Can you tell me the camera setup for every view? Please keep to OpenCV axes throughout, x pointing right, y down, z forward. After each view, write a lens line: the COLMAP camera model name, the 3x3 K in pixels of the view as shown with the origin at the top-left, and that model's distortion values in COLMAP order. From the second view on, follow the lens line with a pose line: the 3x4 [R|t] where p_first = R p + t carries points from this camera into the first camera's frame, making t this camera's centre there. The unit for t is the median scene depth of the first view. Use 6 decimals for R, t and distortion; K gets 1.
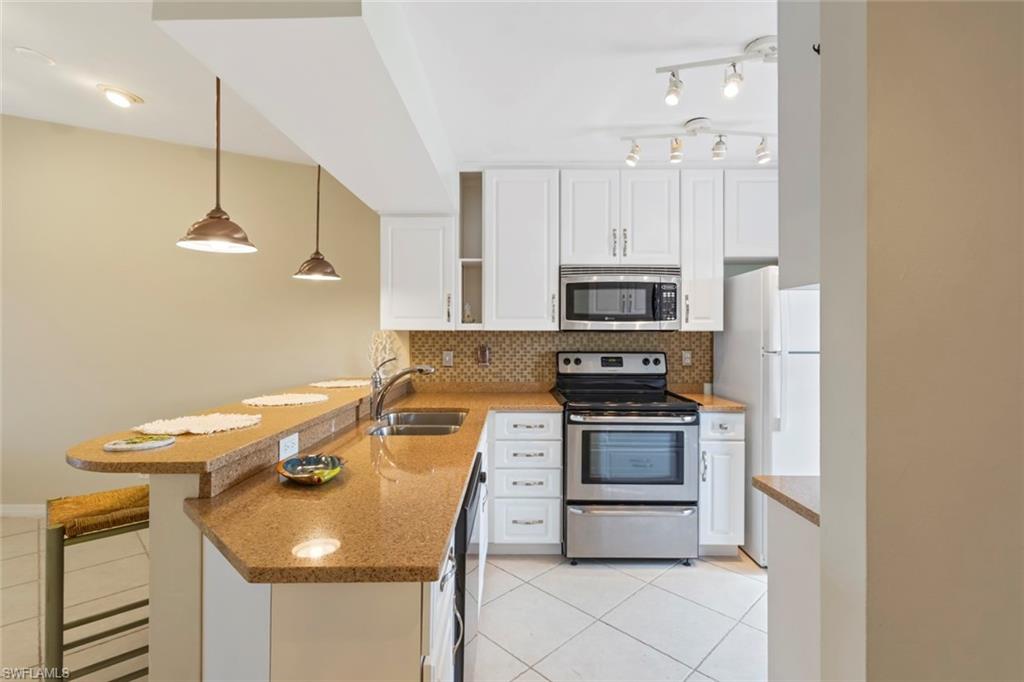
lens RADIAL K [[478.2, 0, 511.4], [0, 478.2, 335.8], [0, 0, 1]] dist [-0.005563, 0.004059]
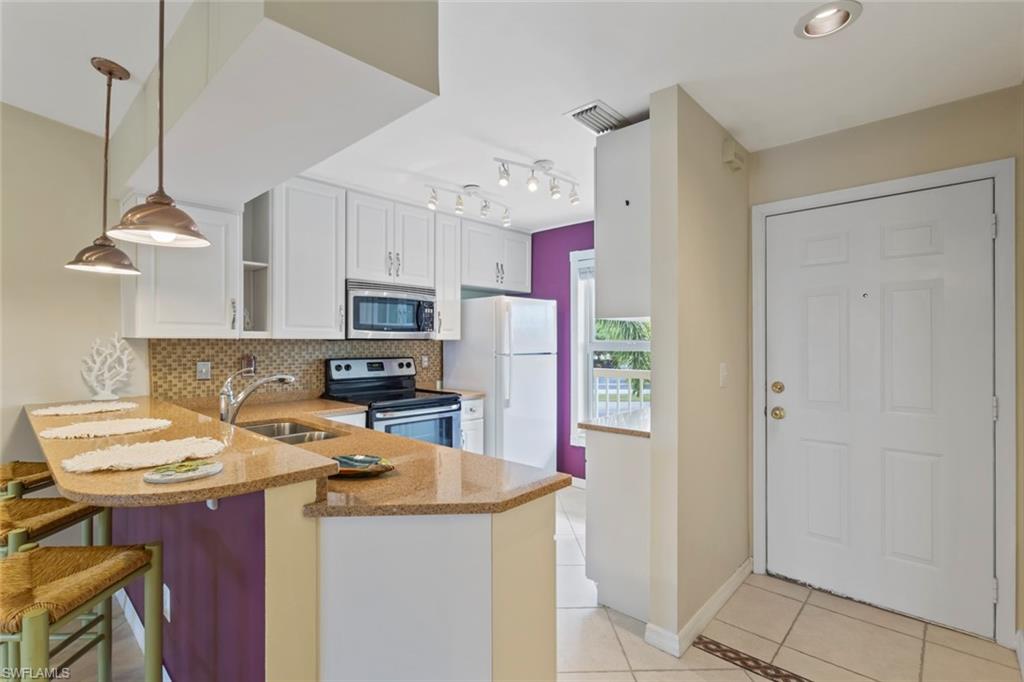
lens RADIAL K [[478.2, 0, 514.0], [0, 478.2, 347.0], [0, 0, 1]] dist [-0.005563, 0.004059]
pose [[0.669140, -0.008580, 0.743087, -0.448139], [0.002816, 0.999955, 0.009009, -0.001908], [-0.743131, -0.003936, 0.669135, -0.004867]]
